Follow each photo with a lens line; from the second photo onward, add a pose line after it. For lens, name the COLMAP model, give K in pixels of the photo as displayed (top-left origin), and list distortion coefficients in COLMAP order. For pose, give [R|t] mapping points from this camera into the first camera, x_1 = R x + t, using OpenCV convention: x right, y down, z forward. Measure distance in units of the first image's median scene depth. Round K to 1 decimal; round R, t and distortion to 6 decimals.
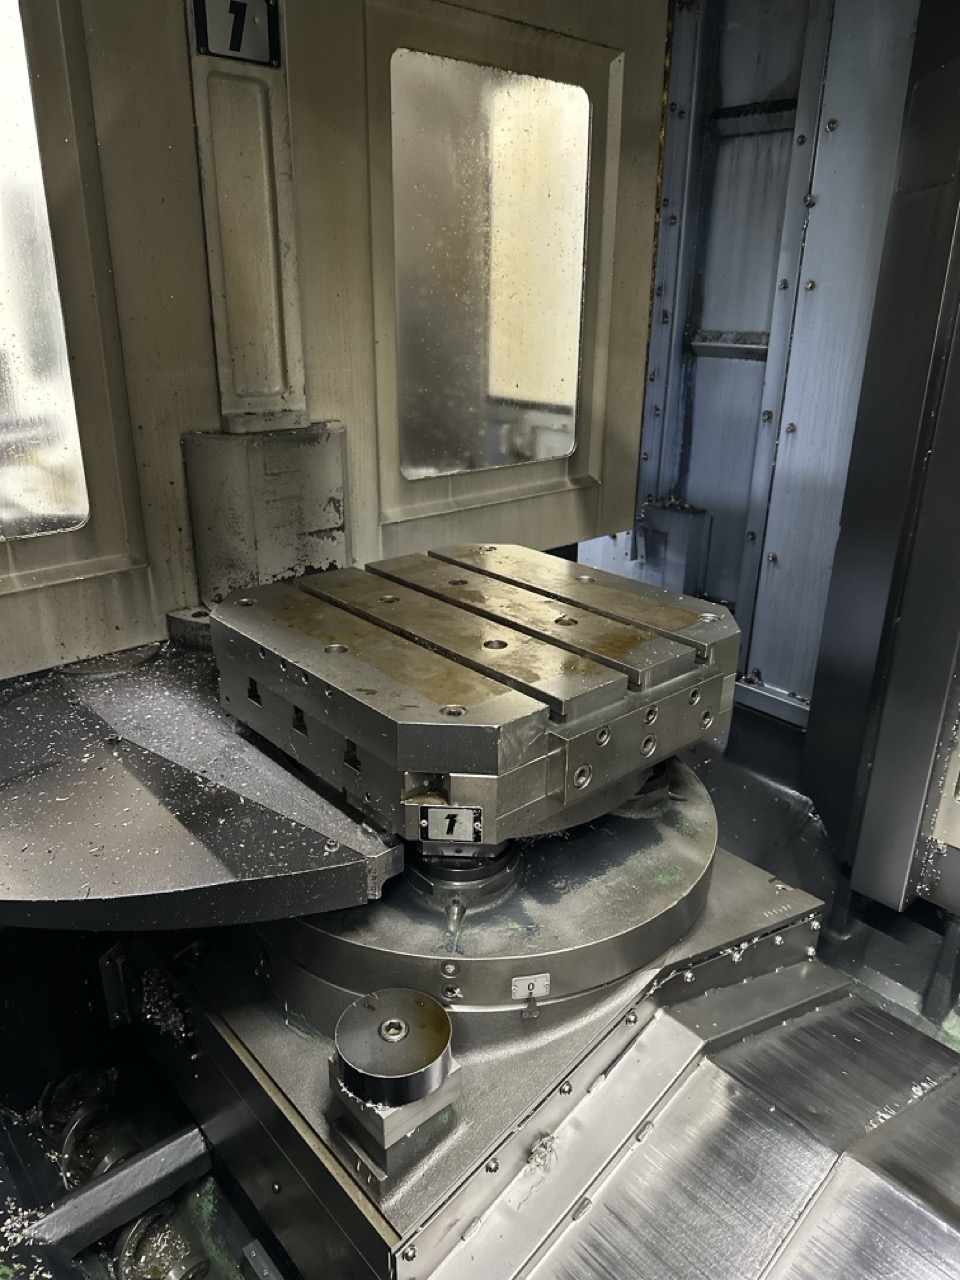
lens RADIAL K [[908.6, 0, 482.4], [0, 908.6, 643.4], [0, 0, 1]] dist [-0.012760, -0.004833]
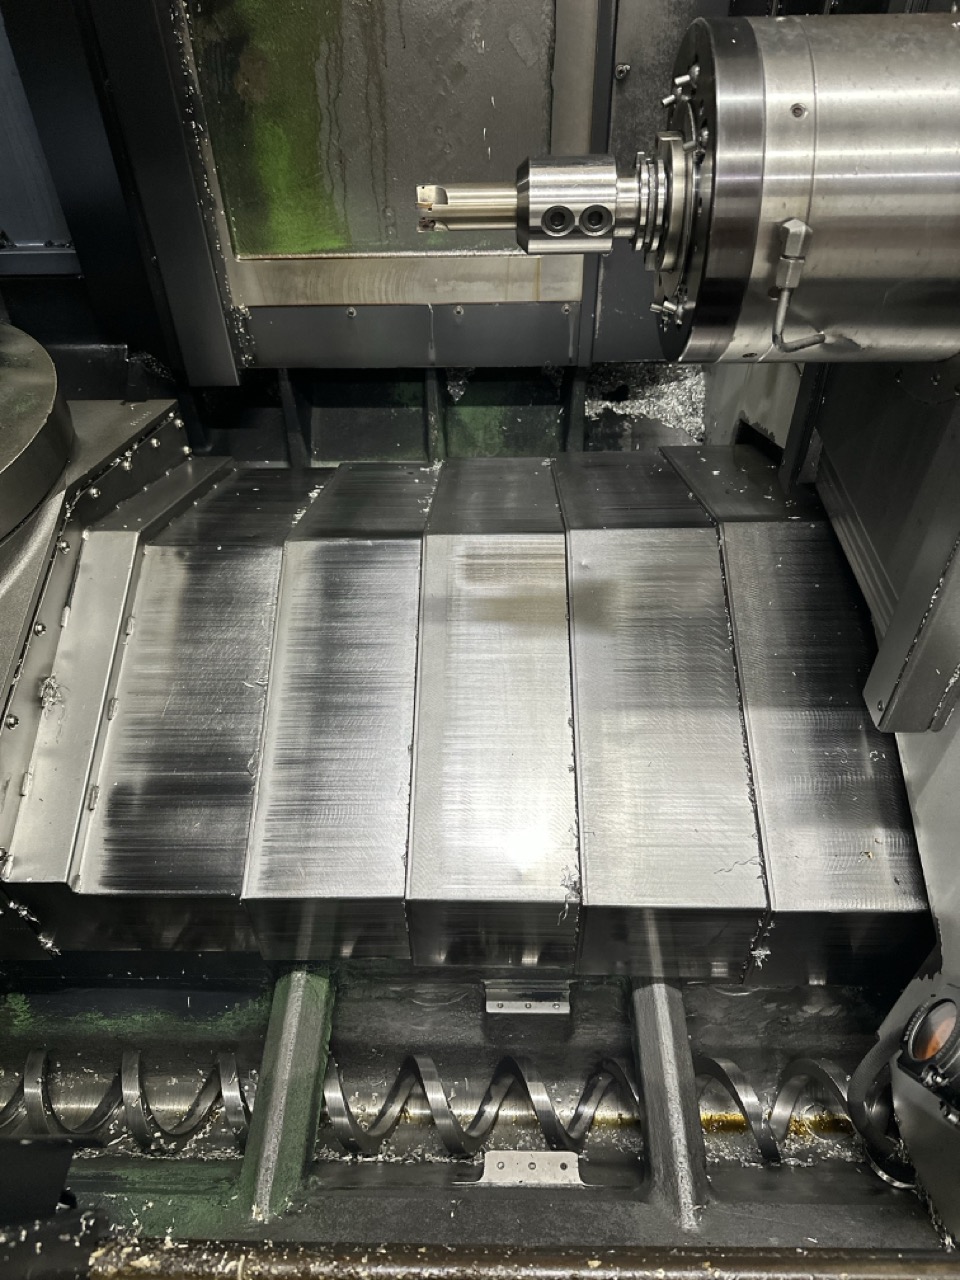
lens RADIAL K [[908.6, 0, 476.7], [0, 908.6, 641.0], [0, 0, 1]] dist [-0.012760, -0.004833]
pose [[0.667090, -0.520694, 0.532794, -0.115790], [0.307491, 0.843866, 0.439704, 0.202769], [-0.678558, -0.129493, 0.723043, -0.038790]]
